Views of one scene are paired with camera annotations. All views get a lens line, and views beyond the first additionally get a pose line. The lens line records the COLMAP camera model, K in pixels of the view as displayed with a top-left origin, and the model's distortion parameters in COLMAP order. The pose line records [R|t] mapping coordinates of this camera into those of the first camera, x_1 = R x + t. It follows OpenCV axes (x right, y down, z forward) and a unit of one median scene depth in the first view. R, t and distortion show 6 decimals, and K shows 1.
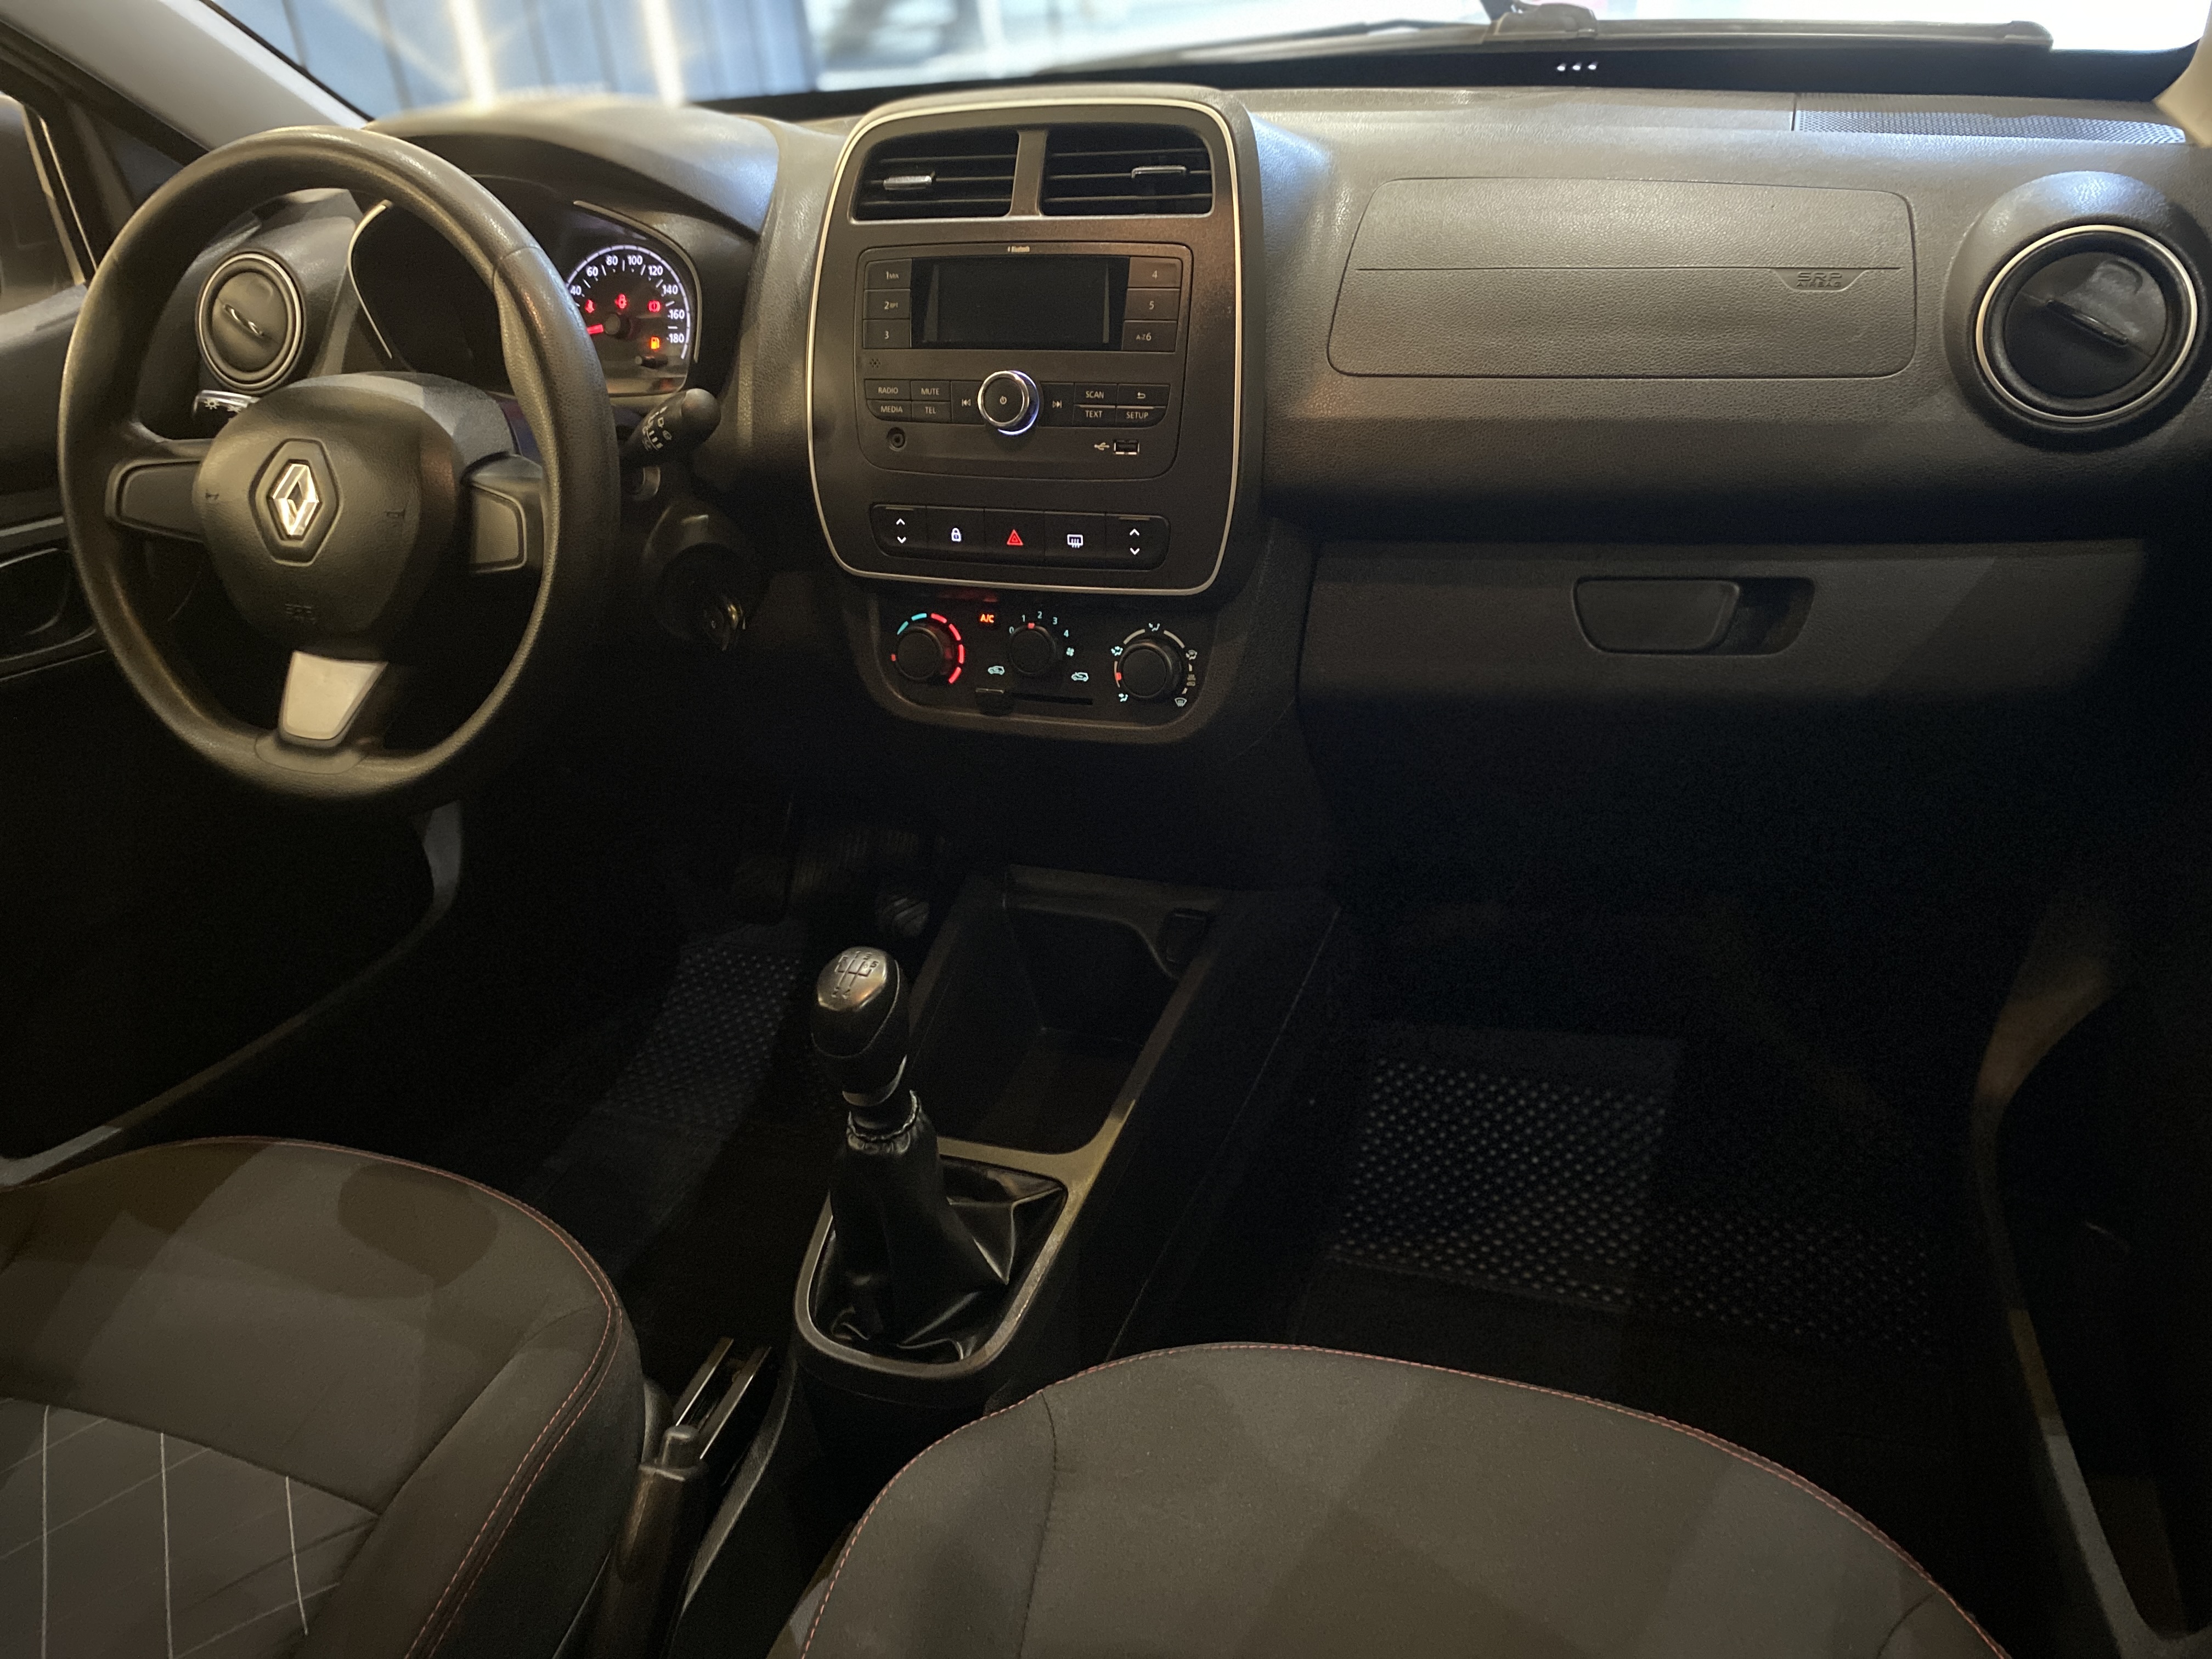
lens RADIAL K [[1721.5, 0, 1072.4], [0, 1721.5, 797.9], [0, 0, 1]] dist [0.043275, -0.042702]
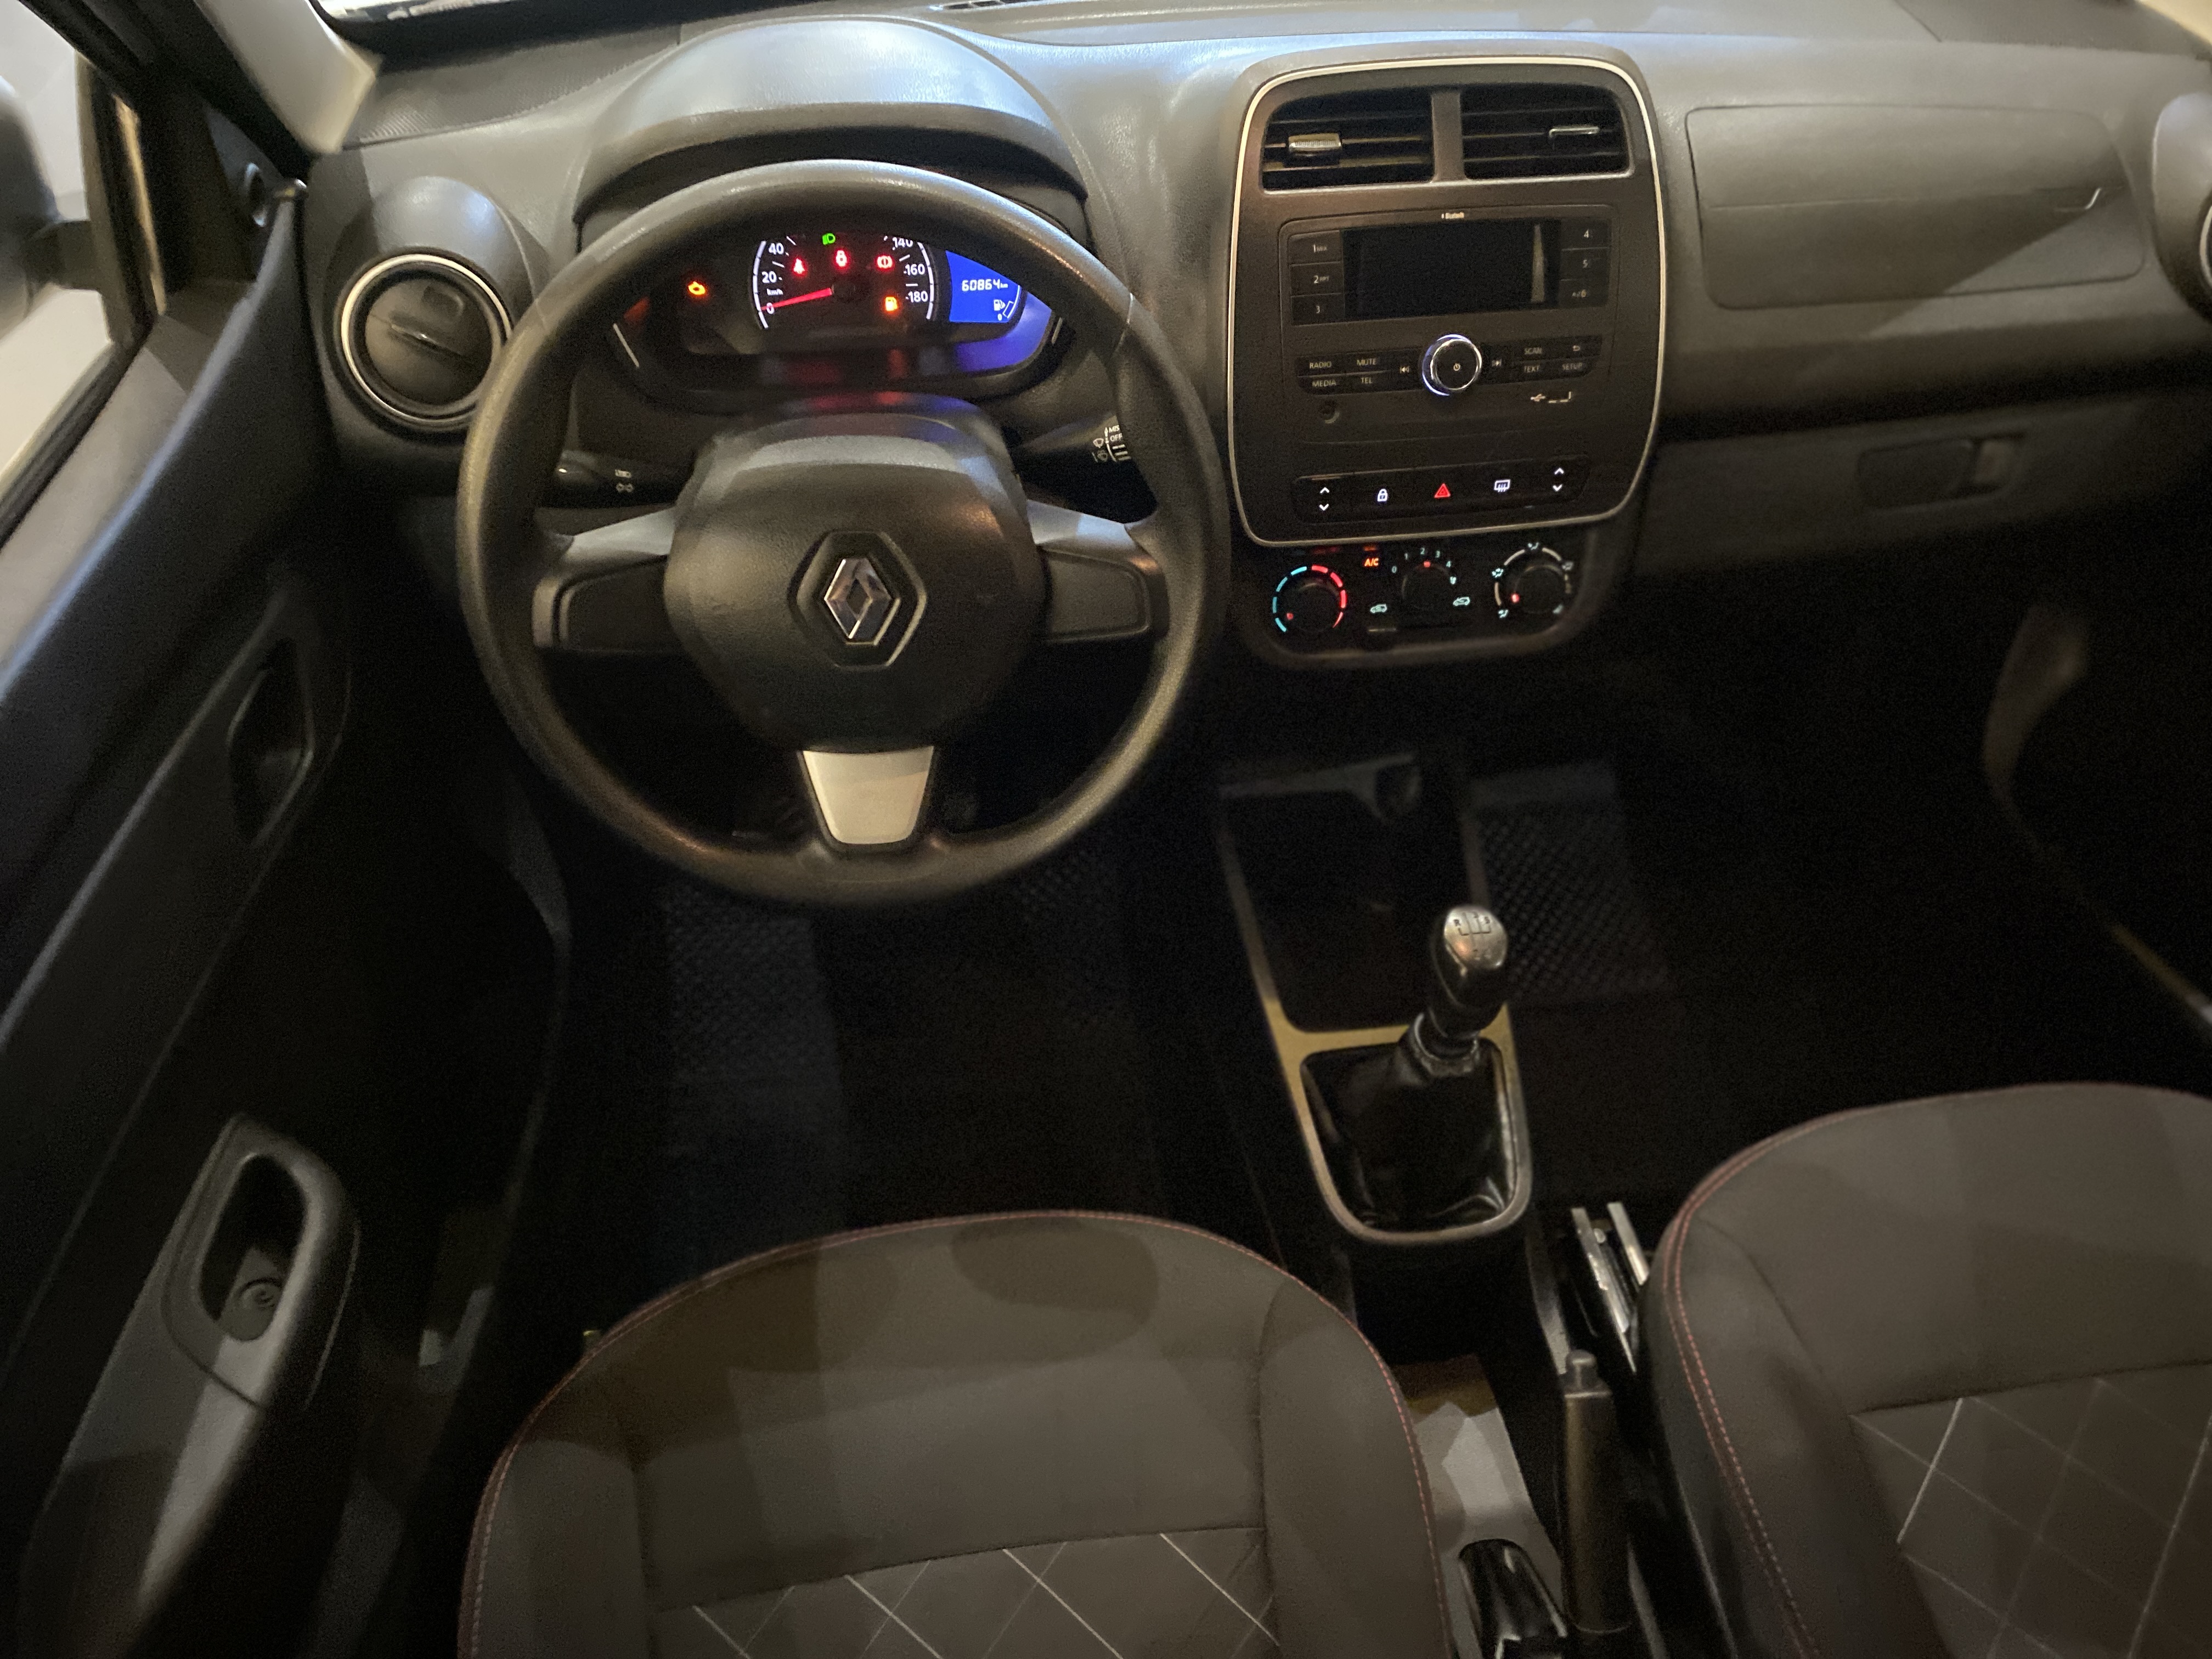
lens RADIAL K [[1721.5, 0, 1095.5], [0, 1721.5, 817.4], [0, 0, 1]] dist [0.043275, -0.042702]
pose [[0.872732, -0.250041, 0.419307, -0.710351], [0.156875, 0.956966, 0.244142, -0.250141], [-0.462308, -0.147292, 0.874401, 0.141237]]
